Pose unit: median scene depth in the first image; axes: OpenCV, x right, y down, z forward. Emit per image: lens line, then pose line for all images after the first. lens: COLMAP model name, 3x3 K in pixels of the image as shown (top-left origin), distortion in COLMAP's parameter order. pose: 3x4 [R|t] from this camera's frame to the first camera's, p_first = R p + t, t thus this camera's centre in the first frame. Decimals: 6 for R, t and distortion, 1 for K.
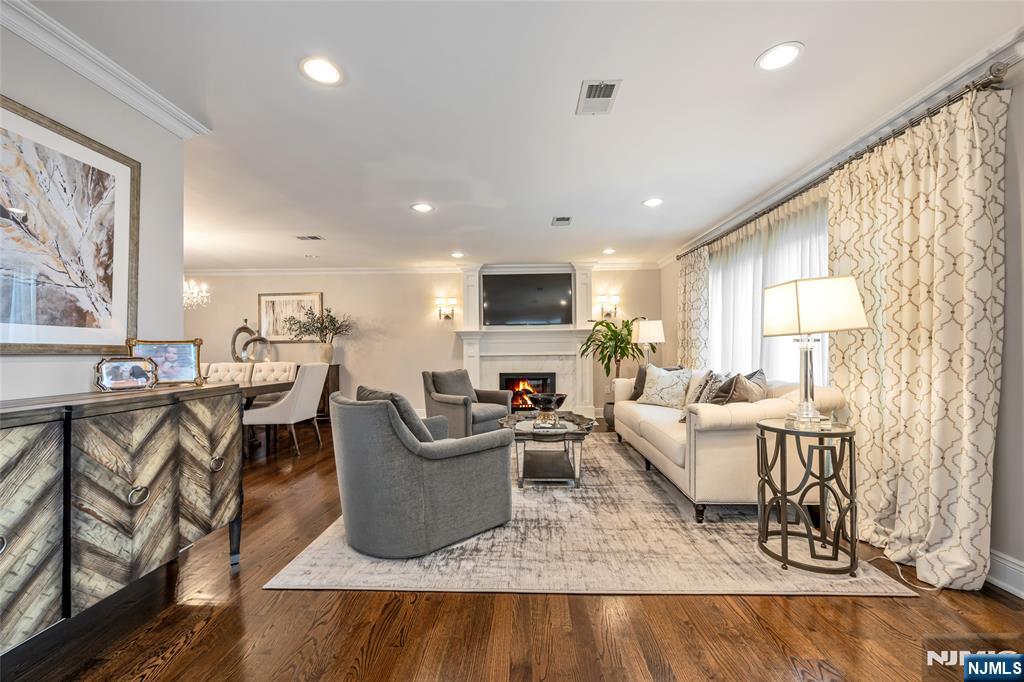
lens RADIAL K [[416.2, 0, 512.0], [0, 416.2, 341.0], [0, 0, 1]] dist [0.002777, 0.000137]
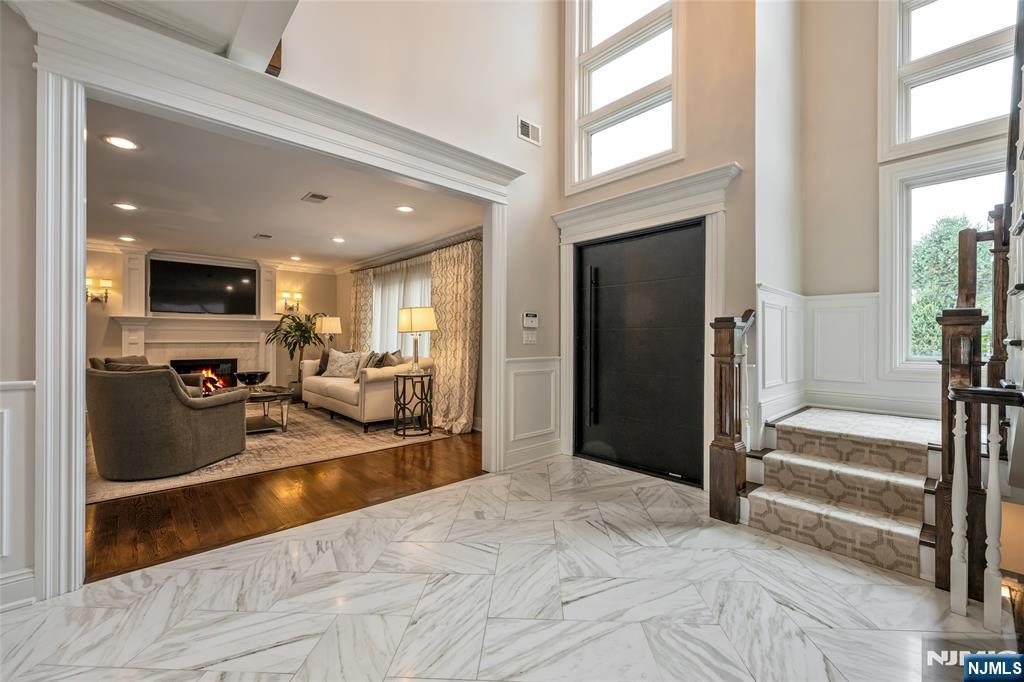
lens RADIAL K [[416.2, 0, 512.0], [0, 416.2, 341.0], [0, 0, 1]] dist [0.002777, 0.000137]
pose [[0.718159, 0.009000, 0.695821, -0.183895], [-0.025216, 0.999596, 0.013096, -0.003950], [-0.695422, -0.026950, 0.718096, -0.377425]]
